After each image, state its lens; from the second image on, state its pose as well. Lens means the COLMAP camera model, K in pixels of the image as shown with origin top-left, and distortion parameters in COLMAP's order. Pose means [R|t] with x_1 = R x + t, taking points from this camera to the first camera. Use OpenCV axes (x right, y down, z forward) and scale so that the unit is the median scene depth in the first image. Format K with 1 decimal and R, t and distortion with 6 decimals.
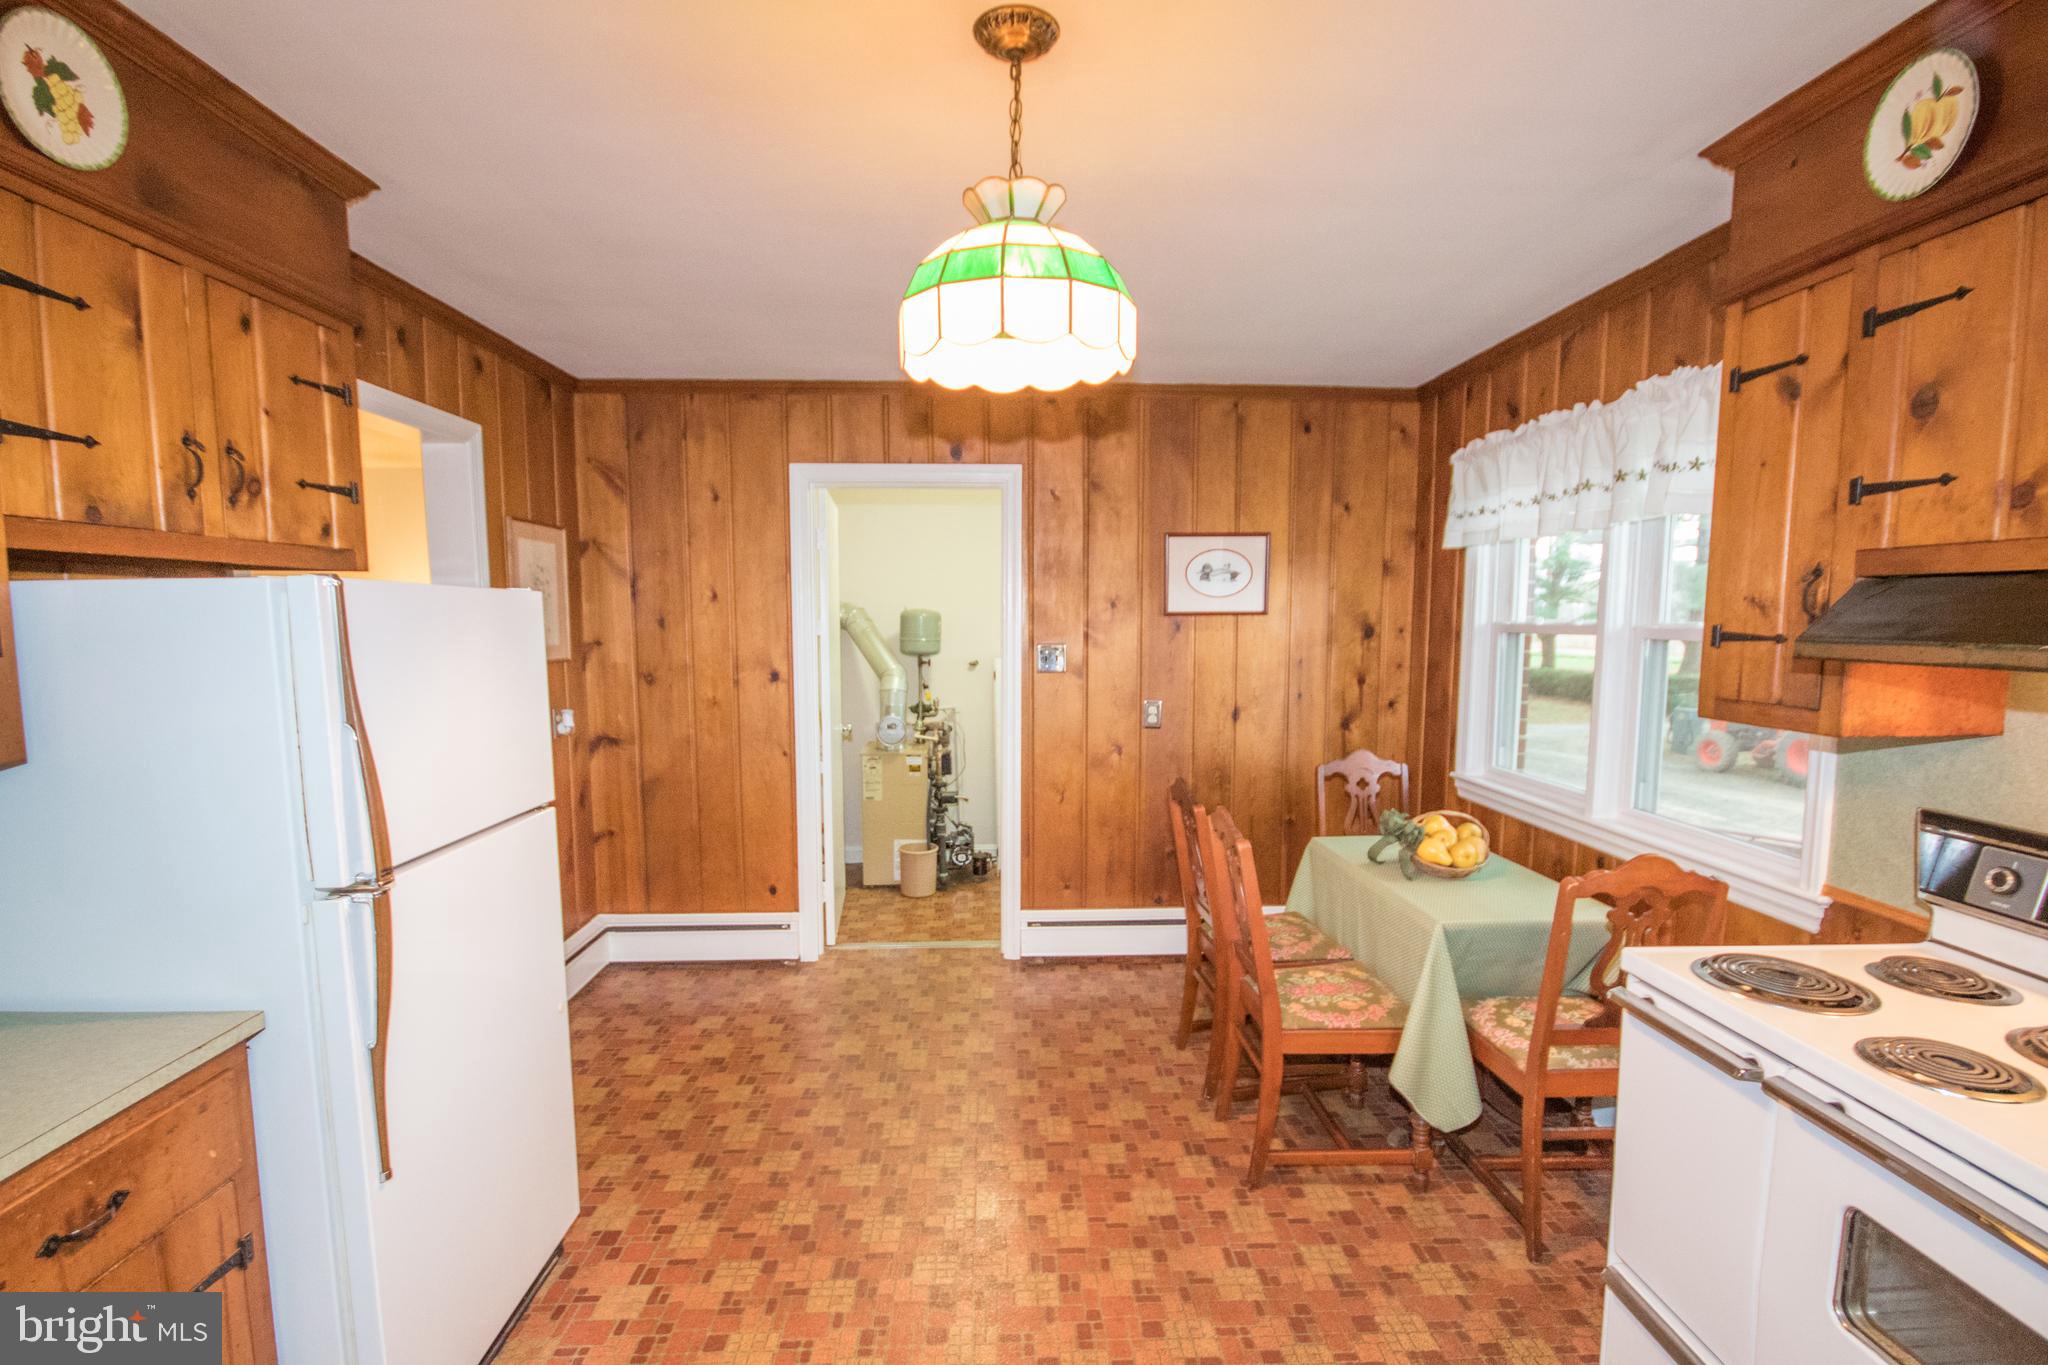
lens RADIAL K [[938.1, 0, 1019.4], [0, 938.1, 716.4], [0, 0, 1]] dist [0.001021, -0.011086]
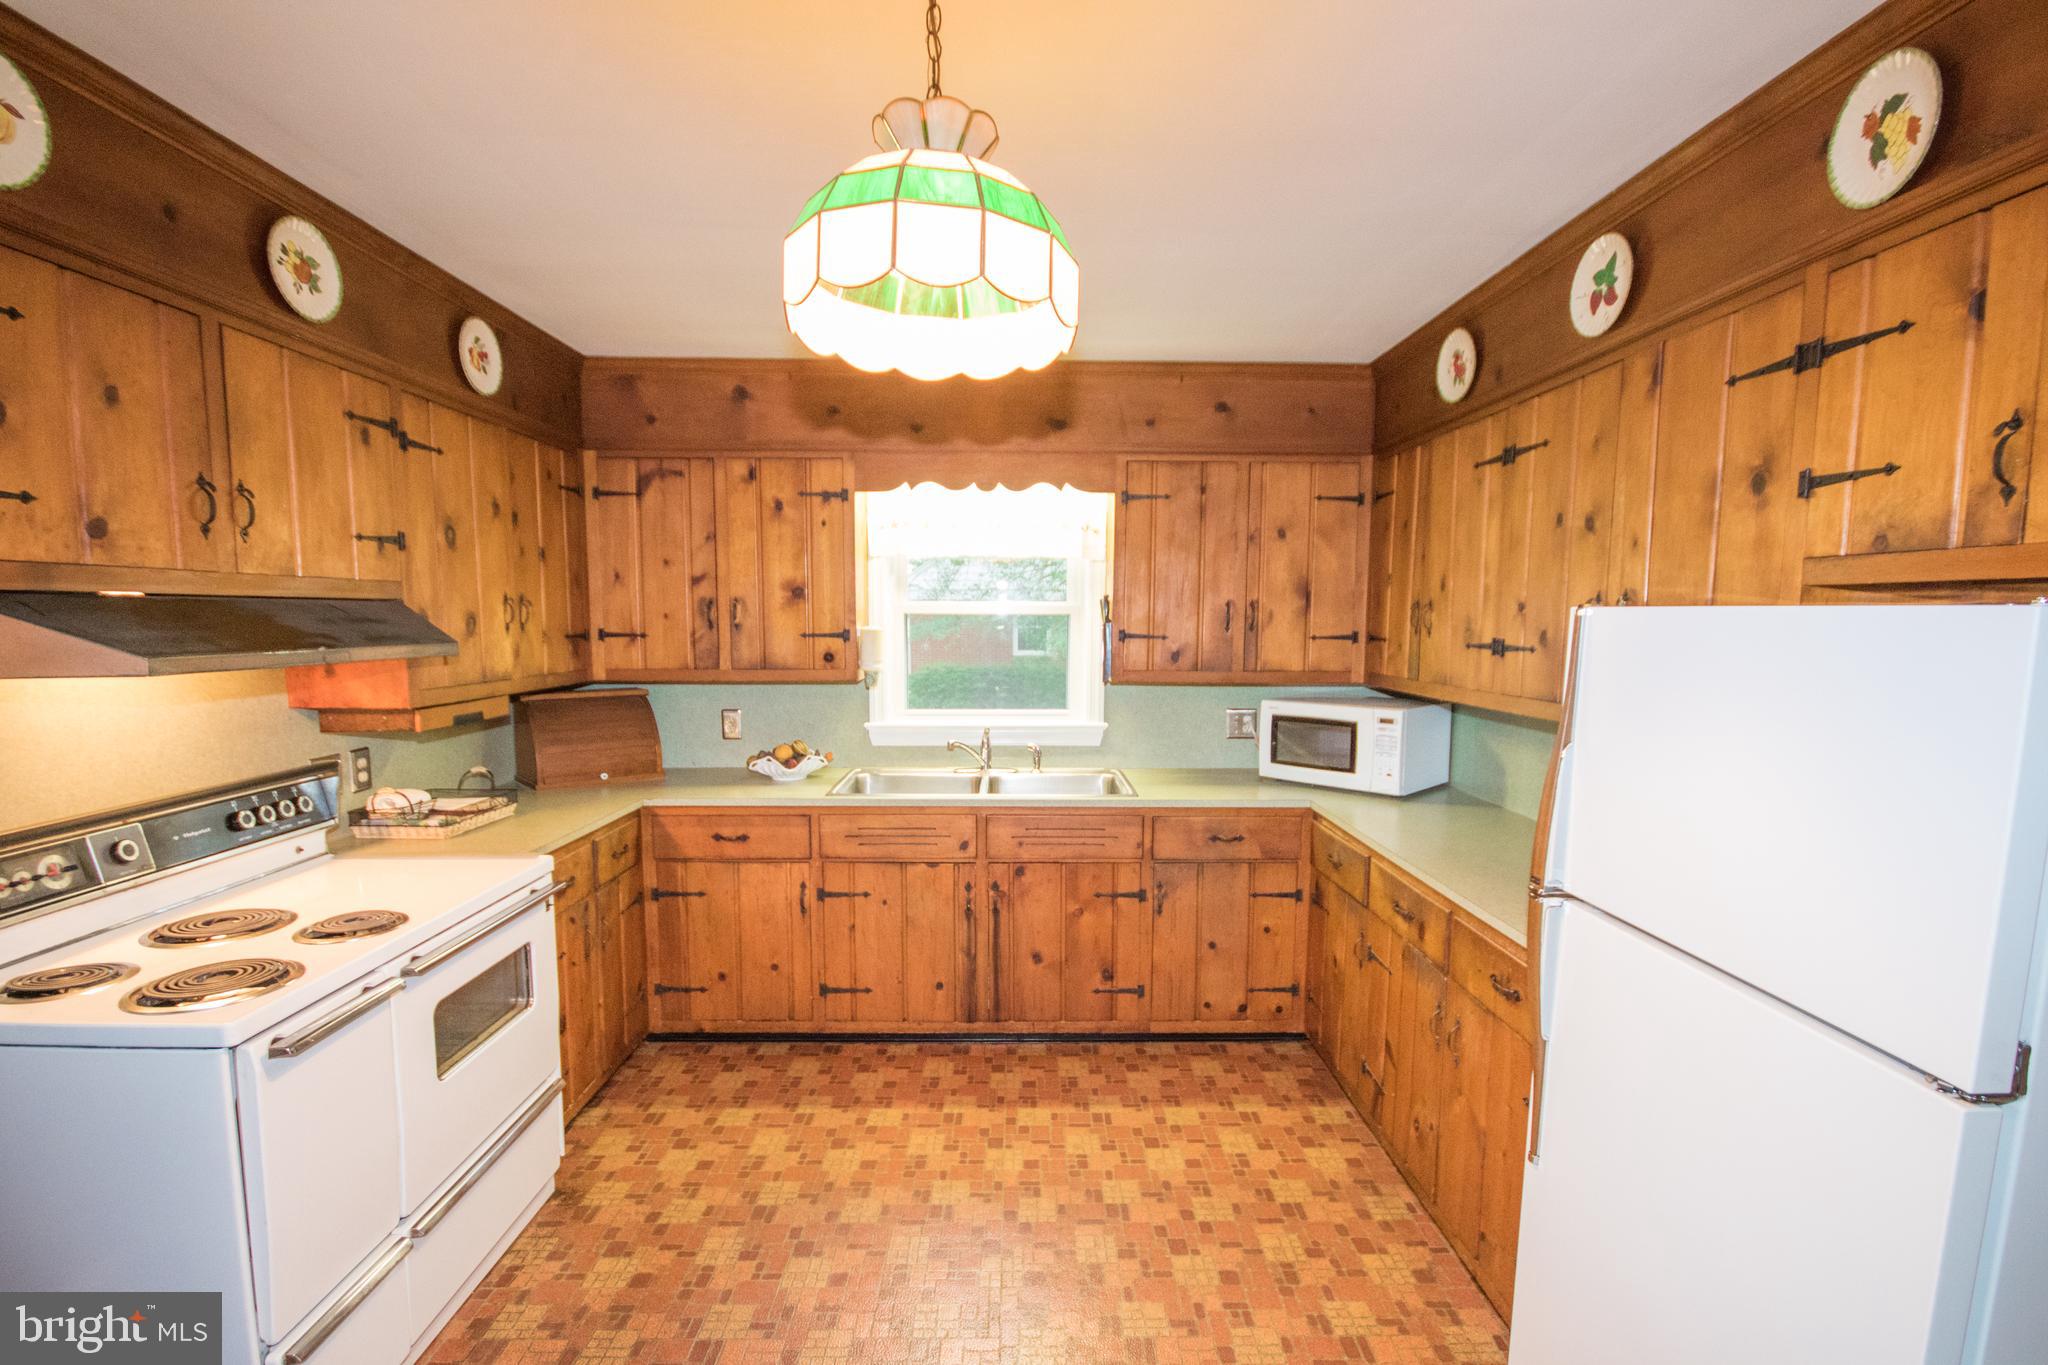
lens RADIAL K [[957.2, 0, 1013.7], [0, 957.2, 720.8], [0, 0, 1]] dist [-0.001246, -0.001554]
pose [[-0.999486, -0.008050, 0.031035, -0.083688], [-0.001218, 0.976806, 0.214121, -0.187356], [-0.032039, 0.213973, -0.976314, 1.579856]]
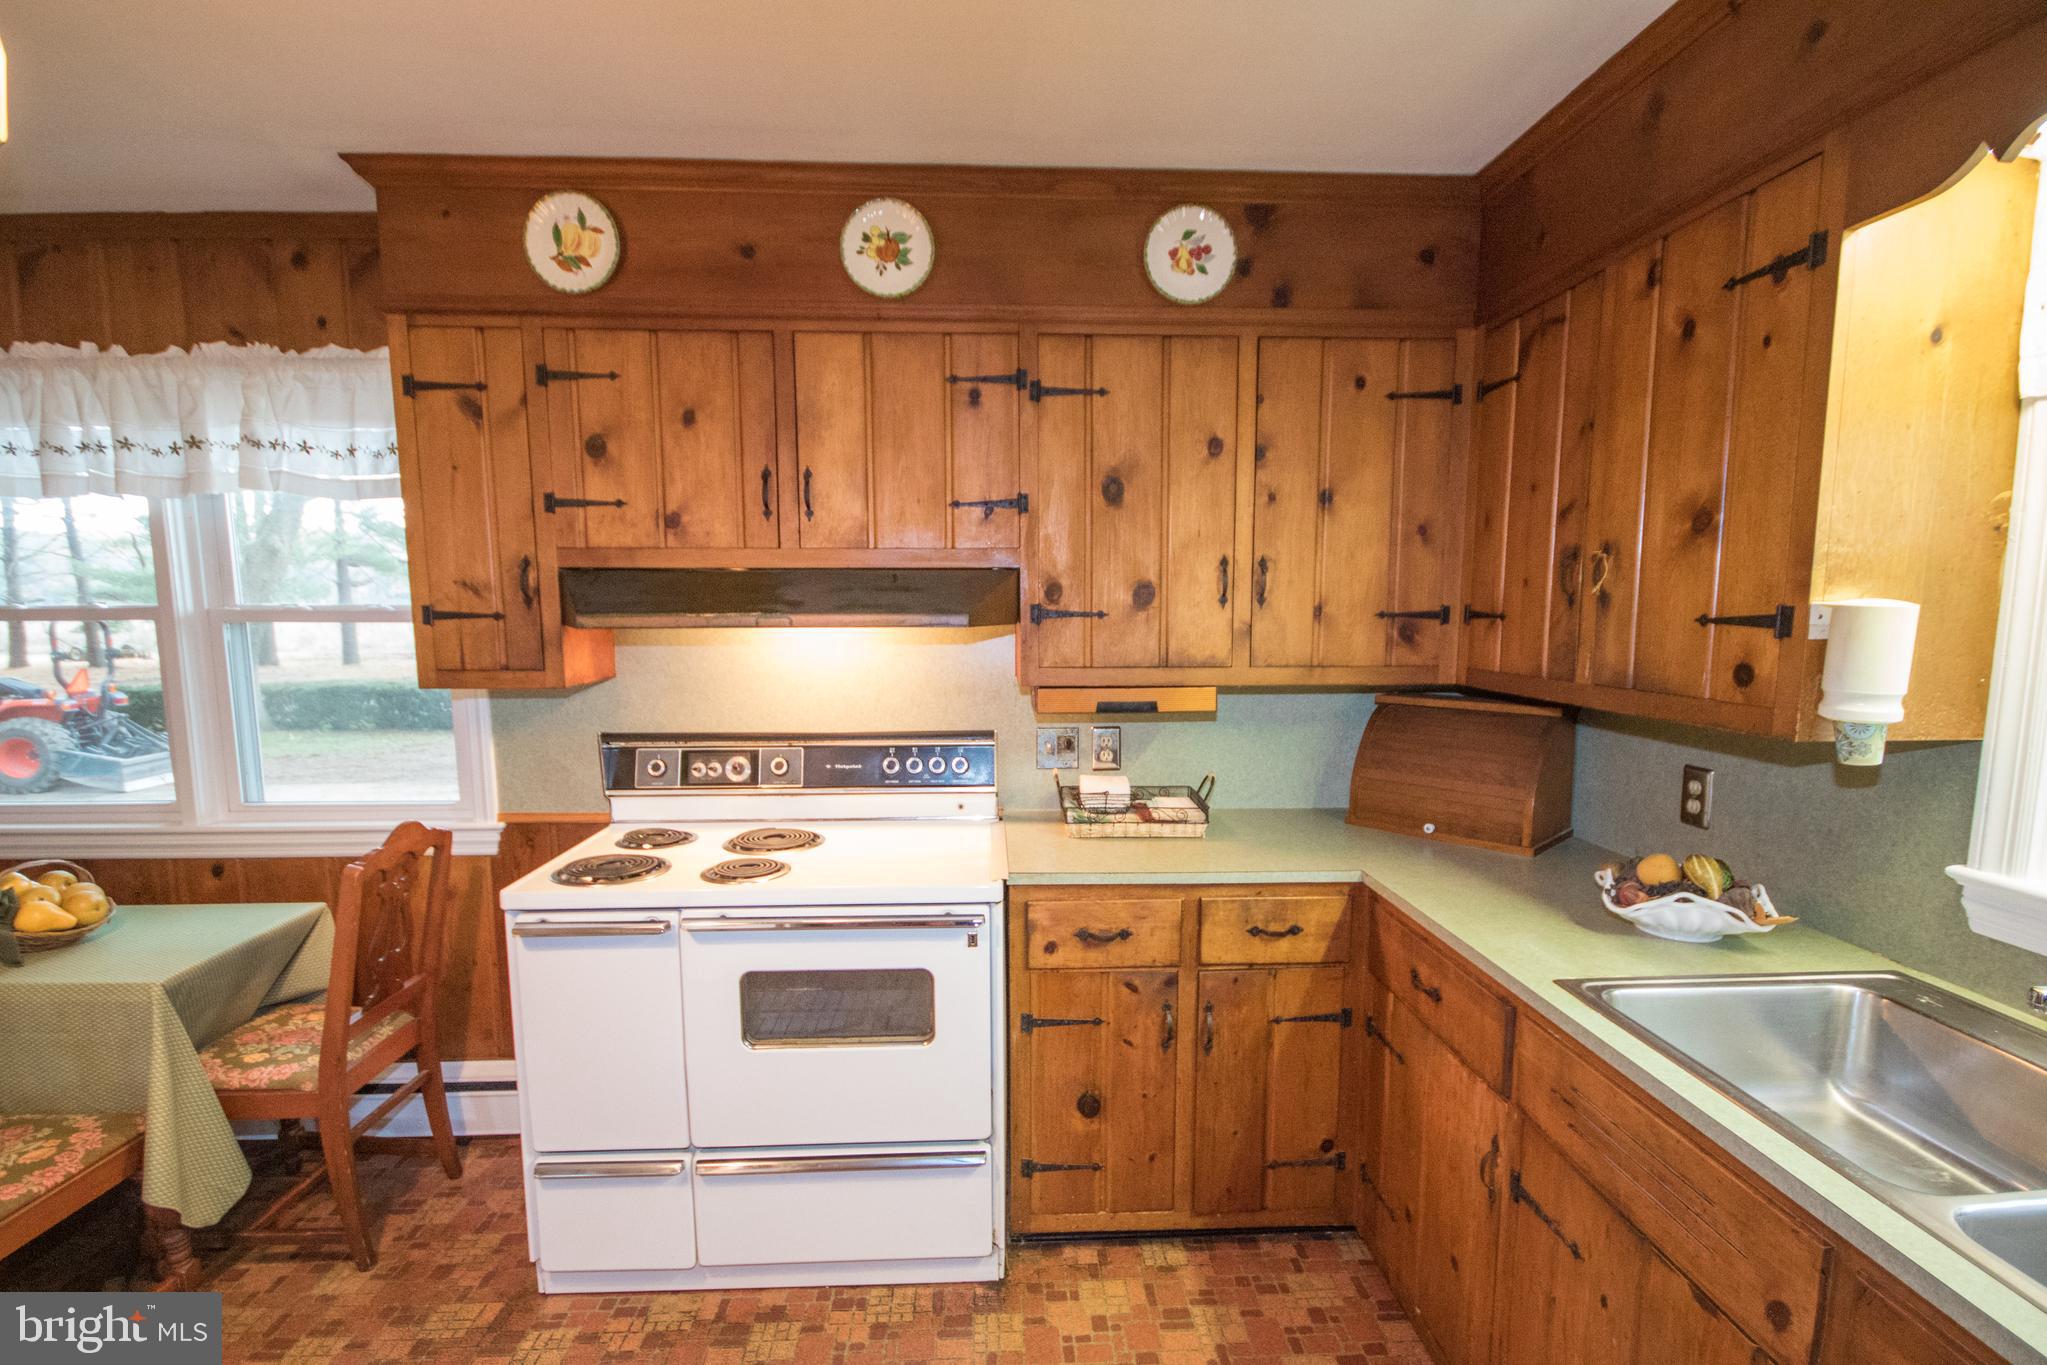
lens RADIAL K [[934.0, 0, 1030.6], [0, 934.0, 716.0], [0, 0, 1]] dist [0.015562, -0.016344]
pose [[-0.012863, -0.122964, 0.992328, -0.406112], [0.107918, 0.986442, 0.123633, -0.028530], [-0.994077, 0.108680, 0.000581, 0.301936]]
